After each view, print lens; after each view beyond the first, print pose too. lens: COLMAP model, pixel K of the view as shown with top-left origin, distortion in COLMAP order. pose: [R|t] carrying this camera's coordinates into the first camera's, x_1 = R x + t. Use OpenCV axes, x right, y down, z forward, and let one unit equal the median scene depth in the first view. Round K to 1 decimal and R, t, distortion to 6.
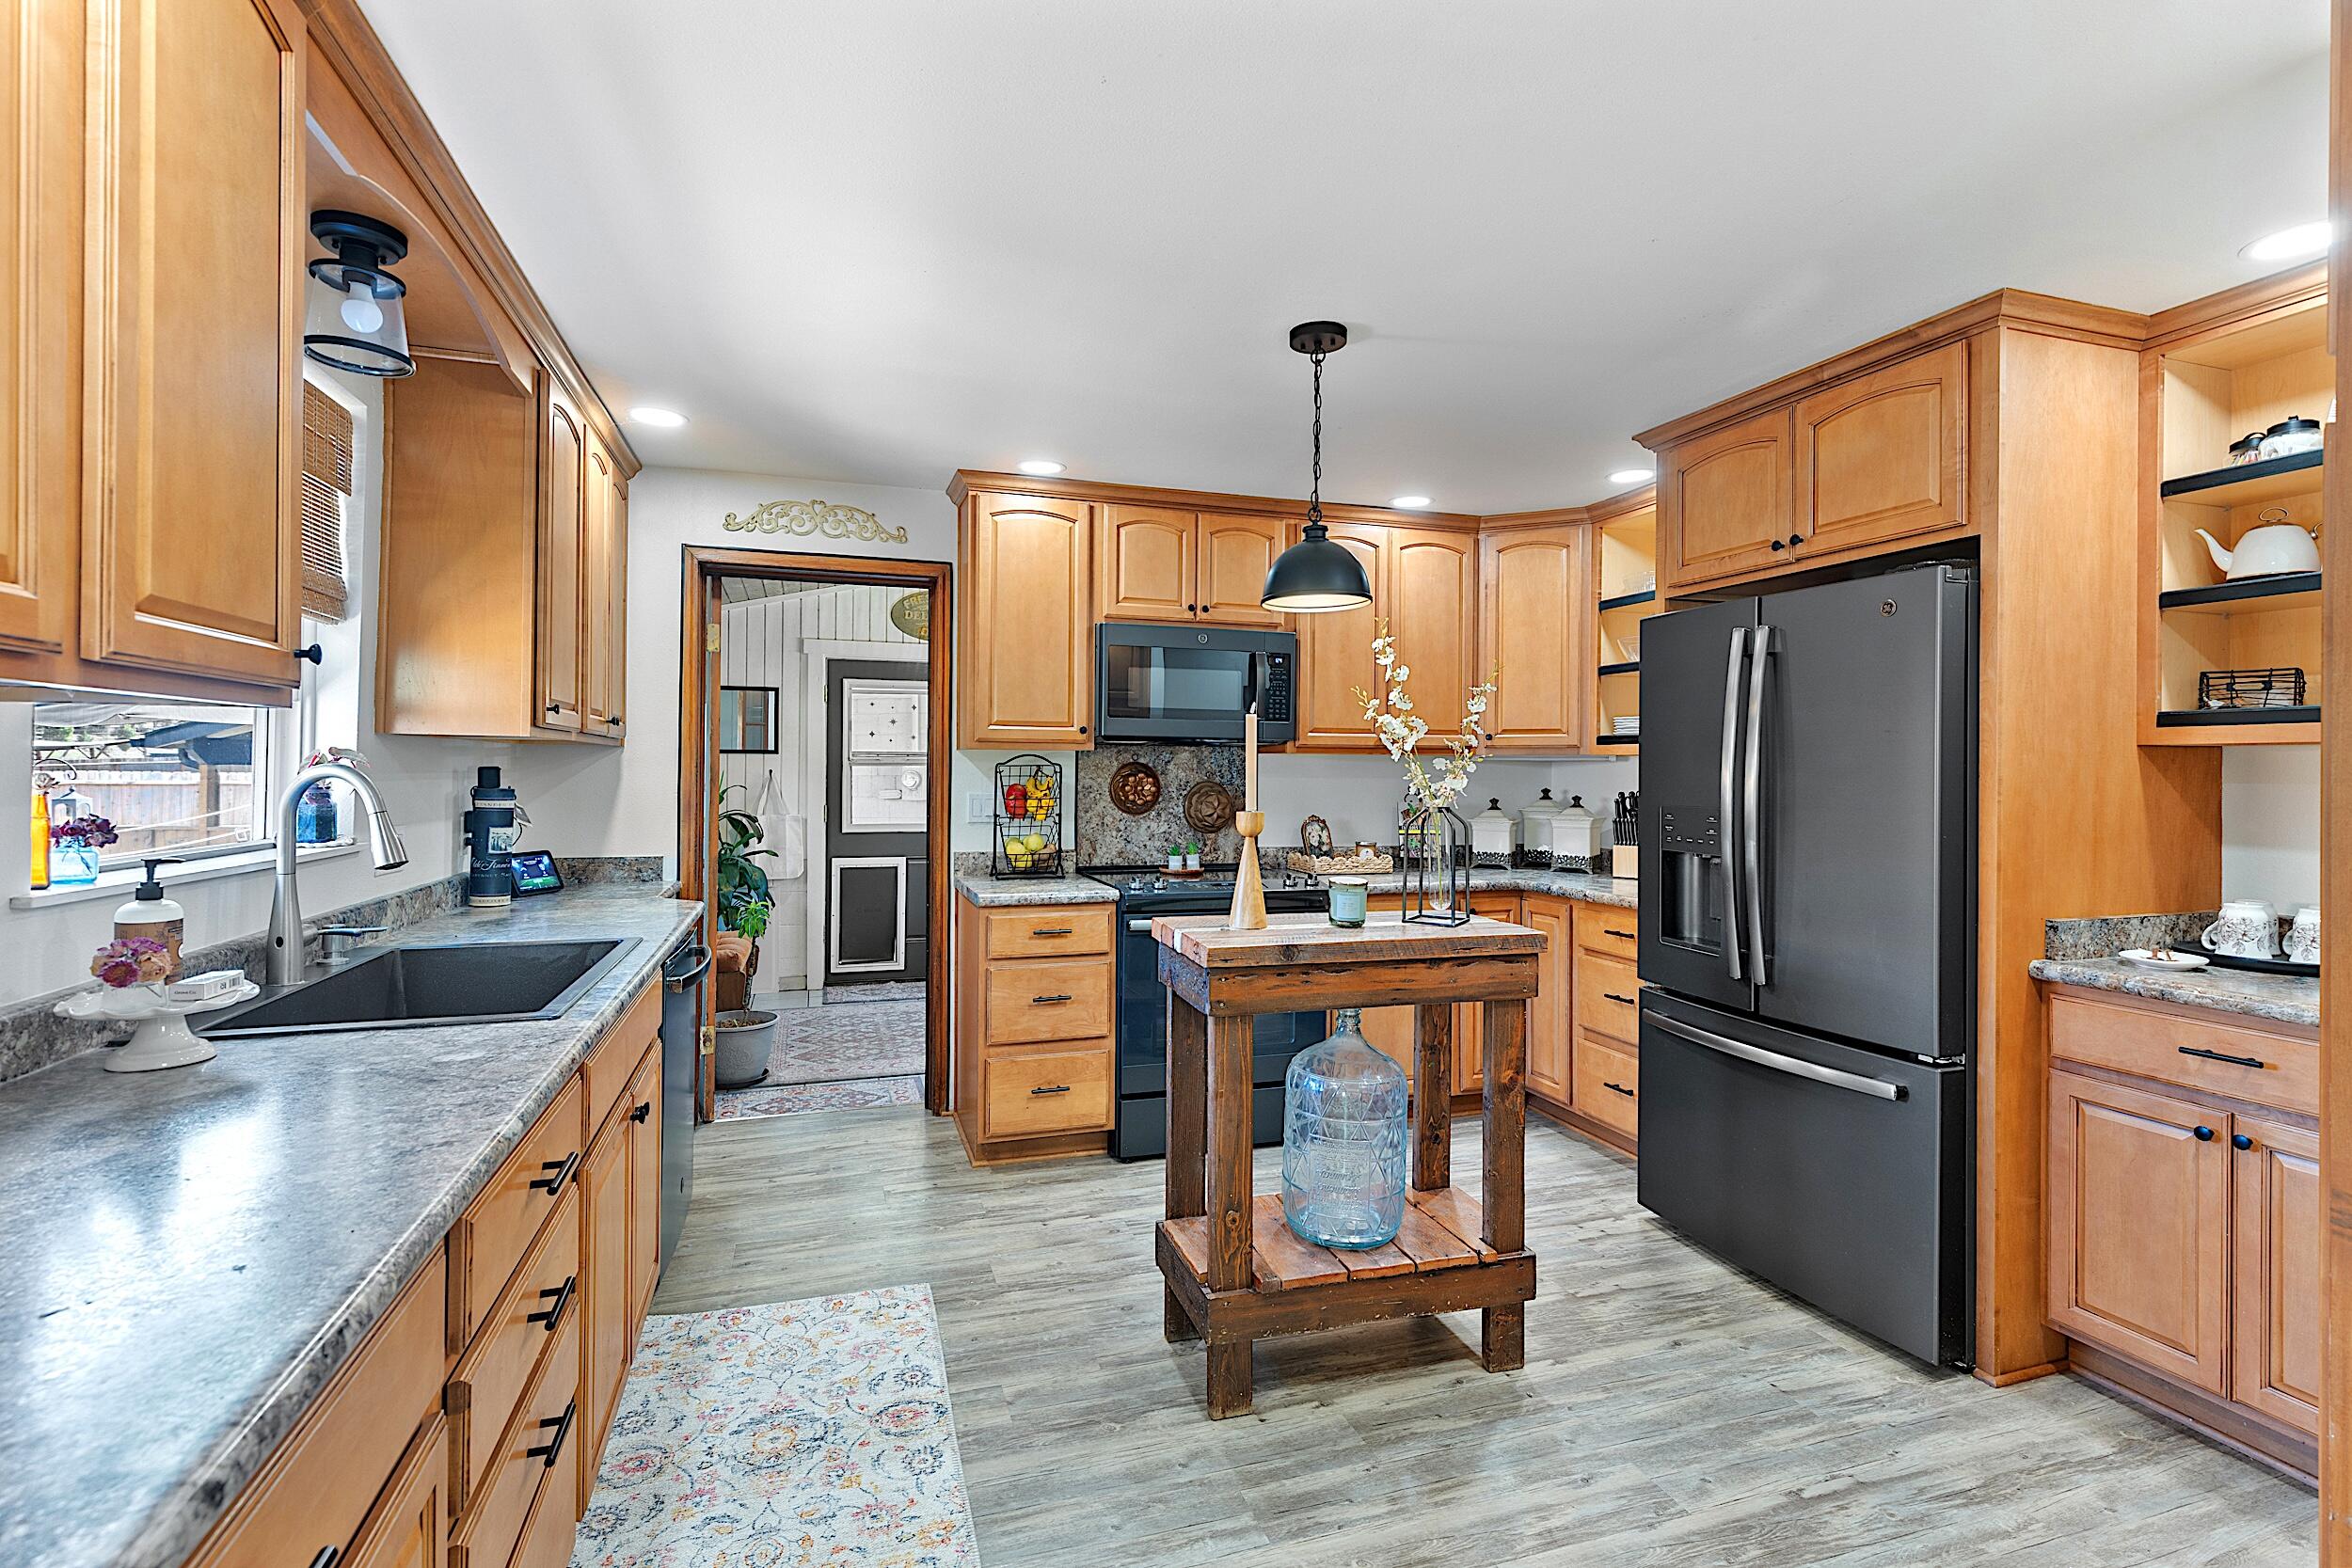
lens RADIAL K [[1048.1, 0, 1177.7], [0, 1048.1, 771.1], [0, 0, 1]] dist [0.006040, -0.002379]
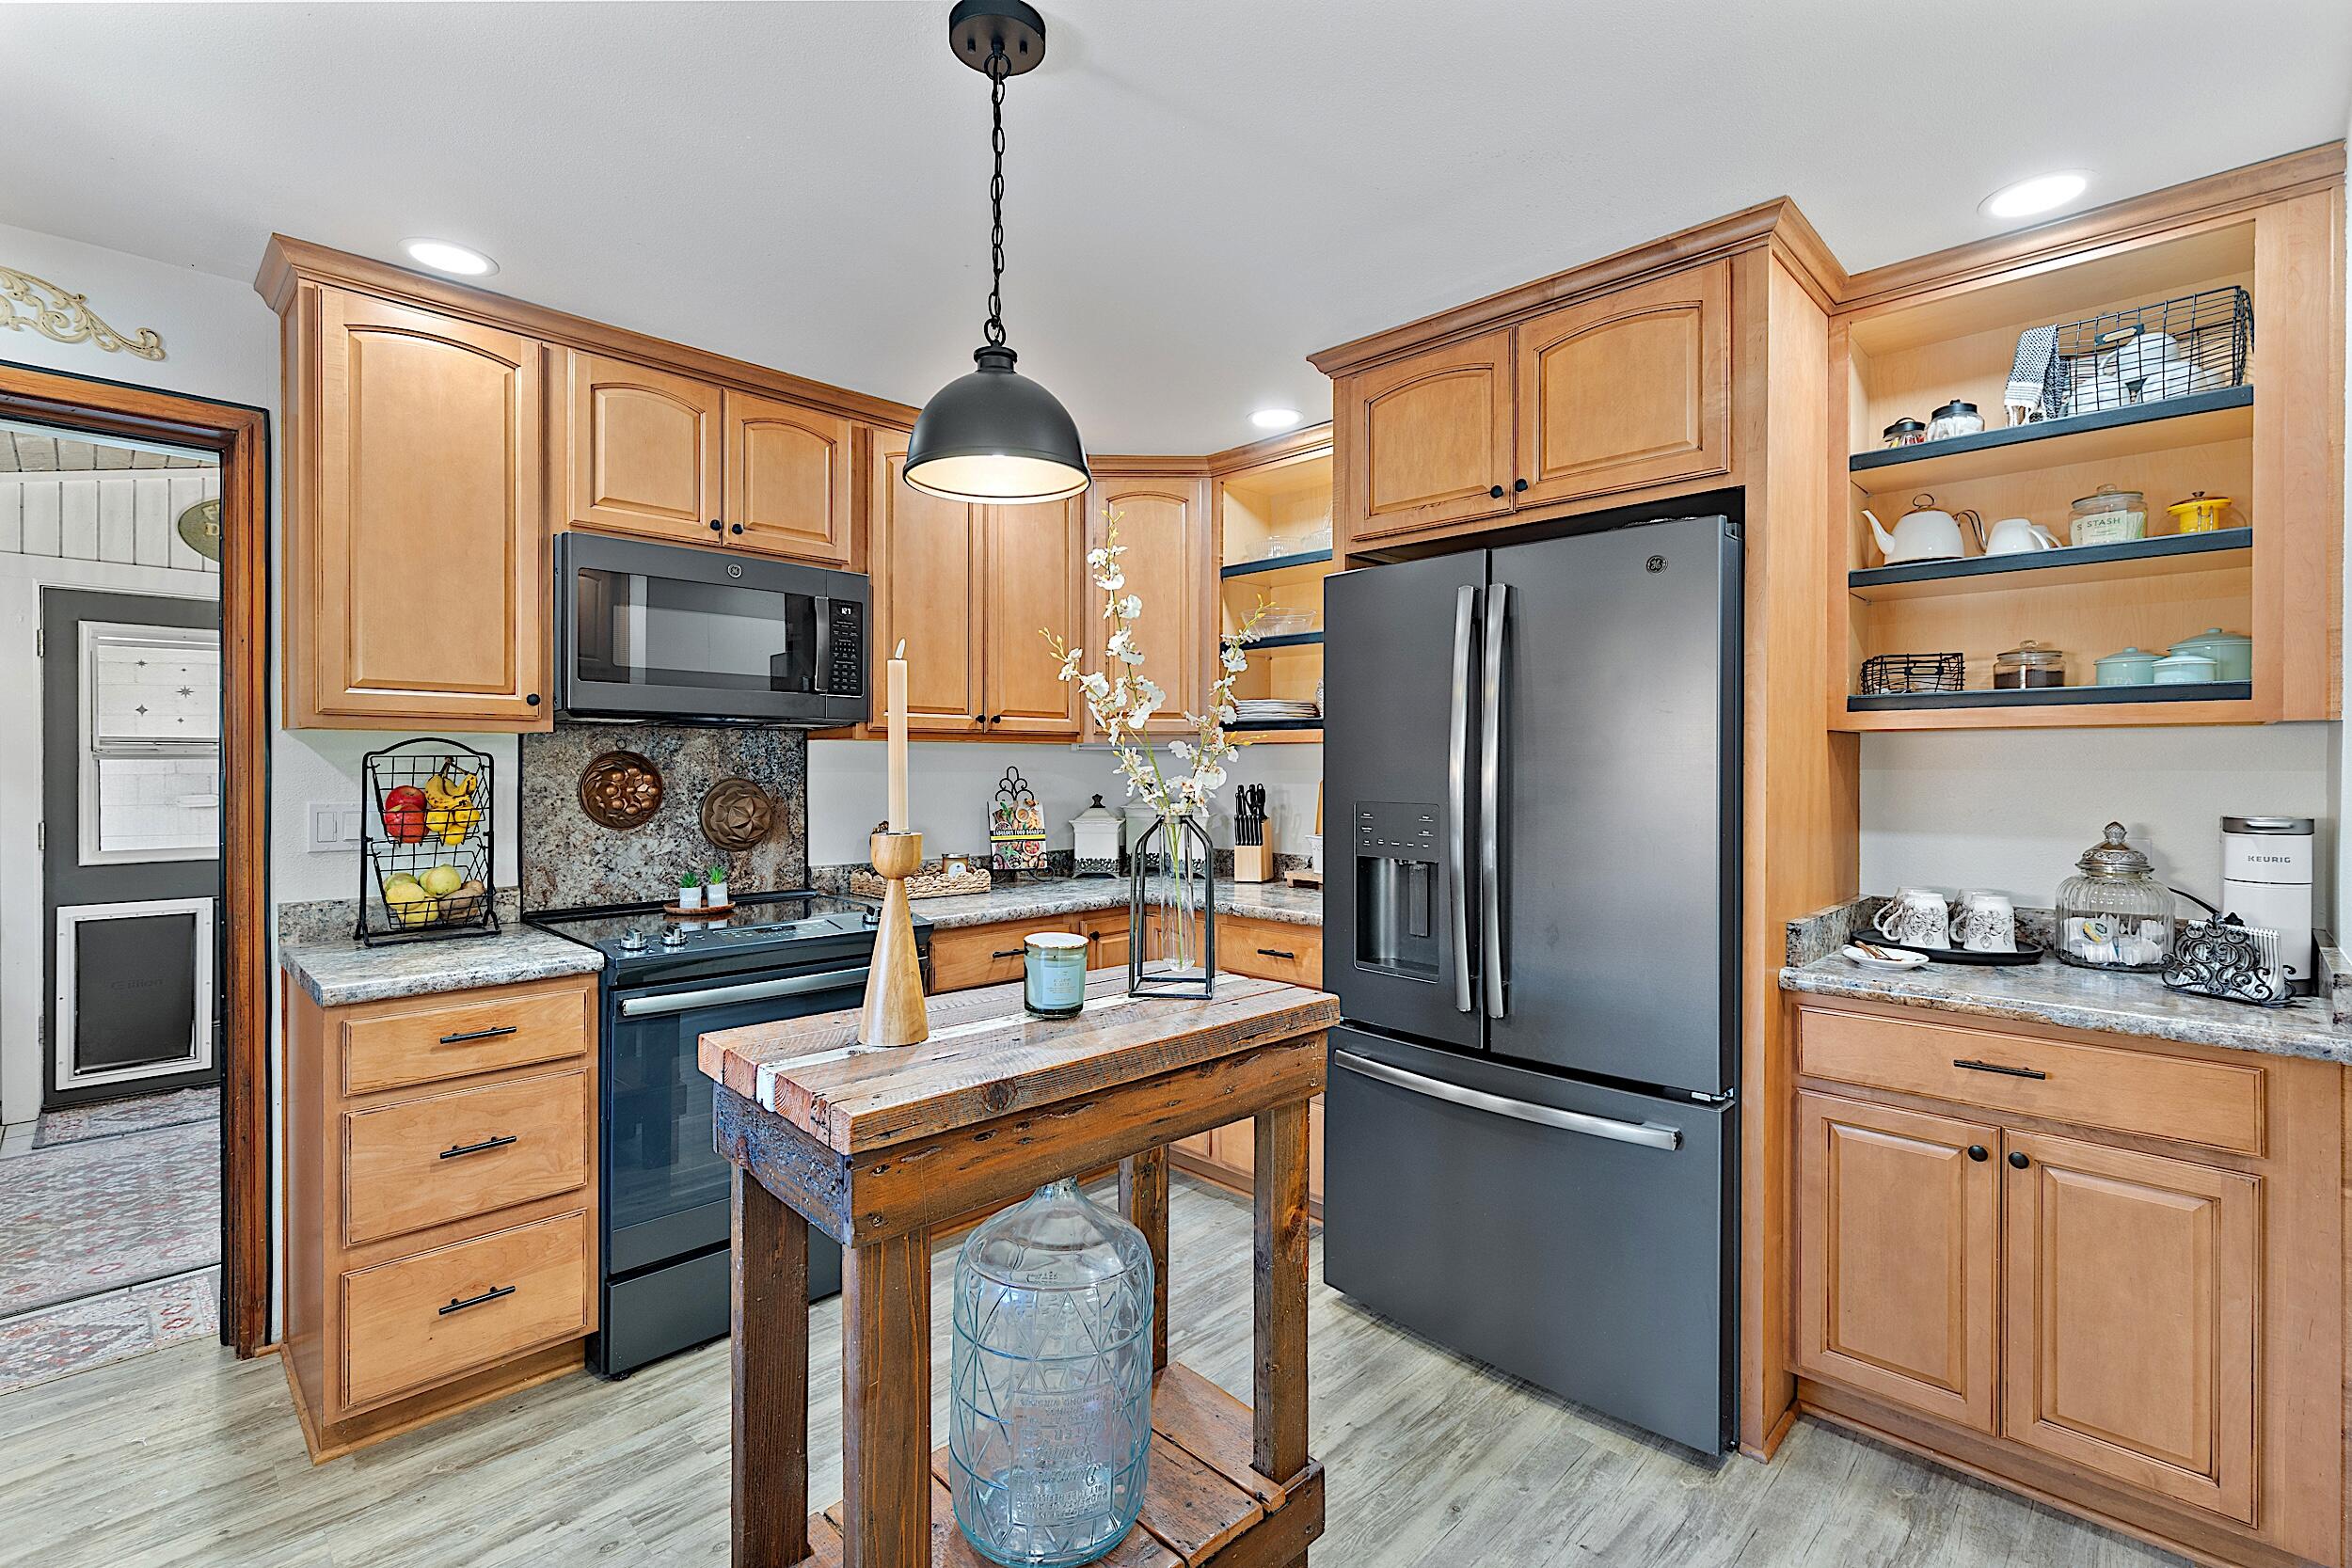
lens RADIAL K [[1048.1, 0, 1168.2], [0, 1048.1, 770.8], [0, 0, 1]] dist [0.006040, -0.002379]
pose [[0.894502, -0.007748, 0.446996, -0.039264], [0.005128, 0.999962, 0.007072, 0.001565], [-0.447034, -0.004033, 0.894508, 0.331201]]
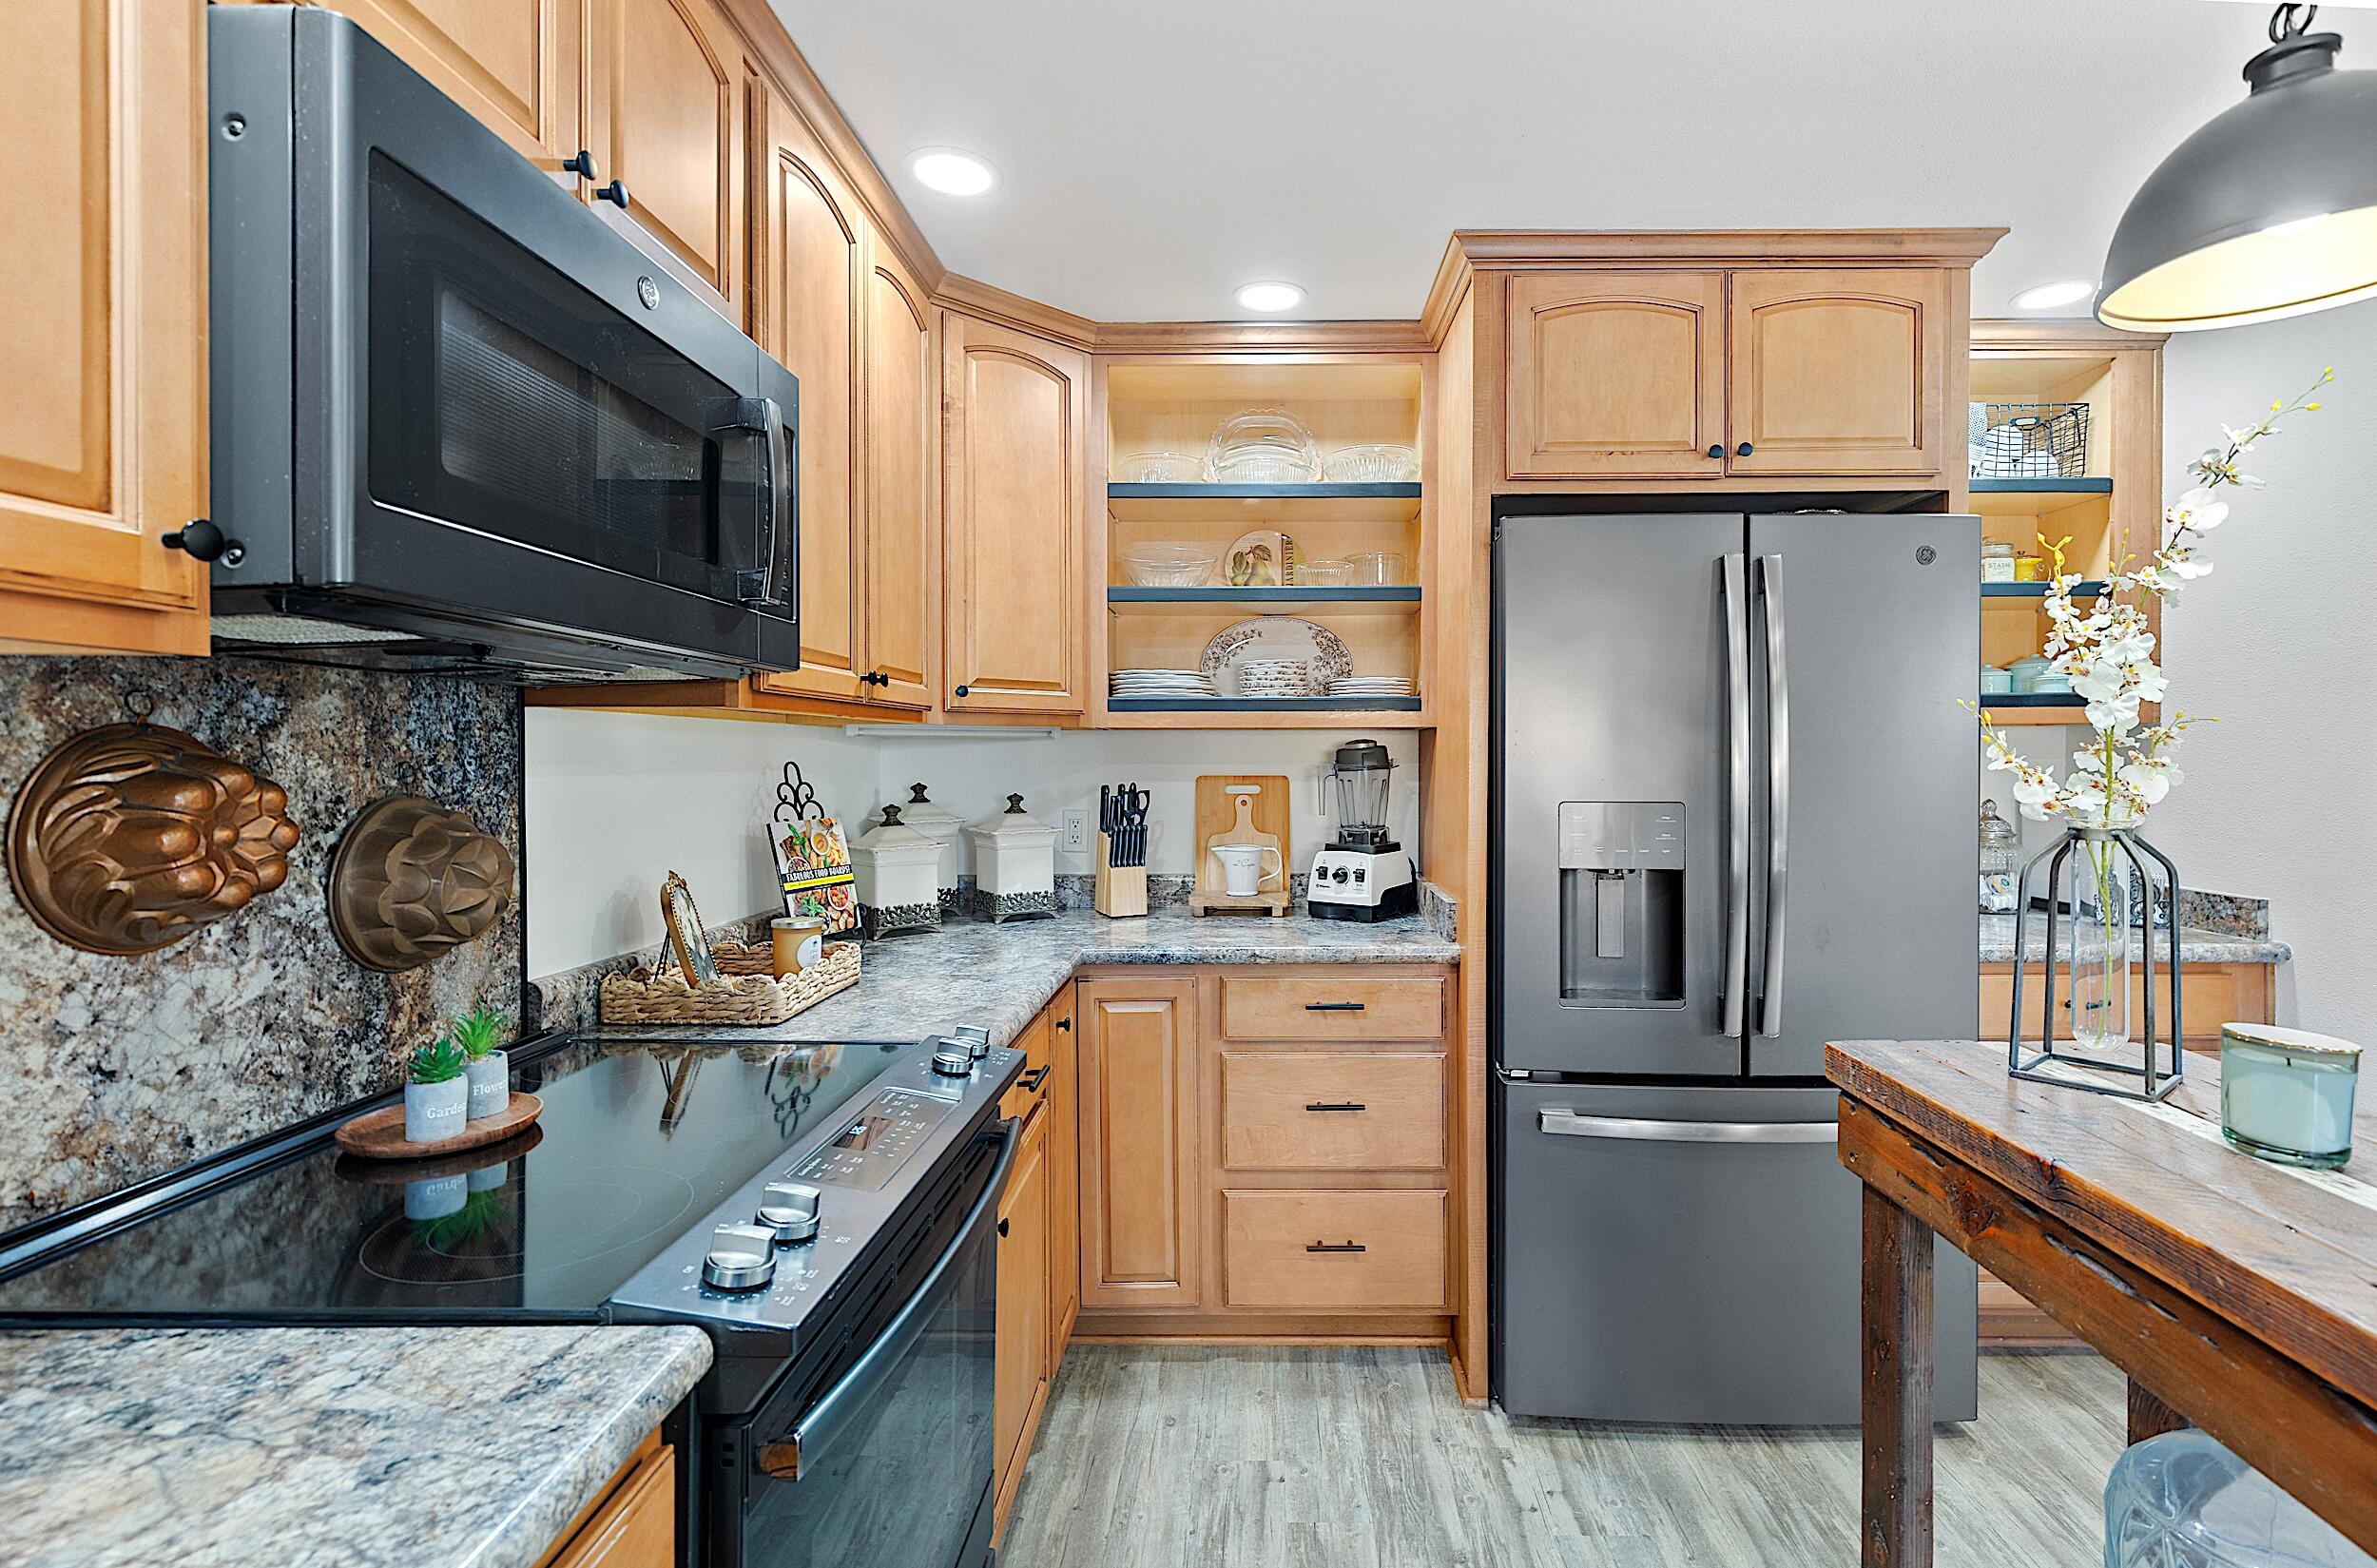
lens RADIAL K [[1092.2, 0, 1197.1], [0, 1092.2, 765.2], [0, 0, 1]] dist [0.002529, -0.000360]
pose [[0.333479, -0.014254, 0.942650, -0.270377], [0.006355, 0.999897, 0.012871, -0.001590], [-0.942736, 0.001698, 0.333535, 0.989759]]
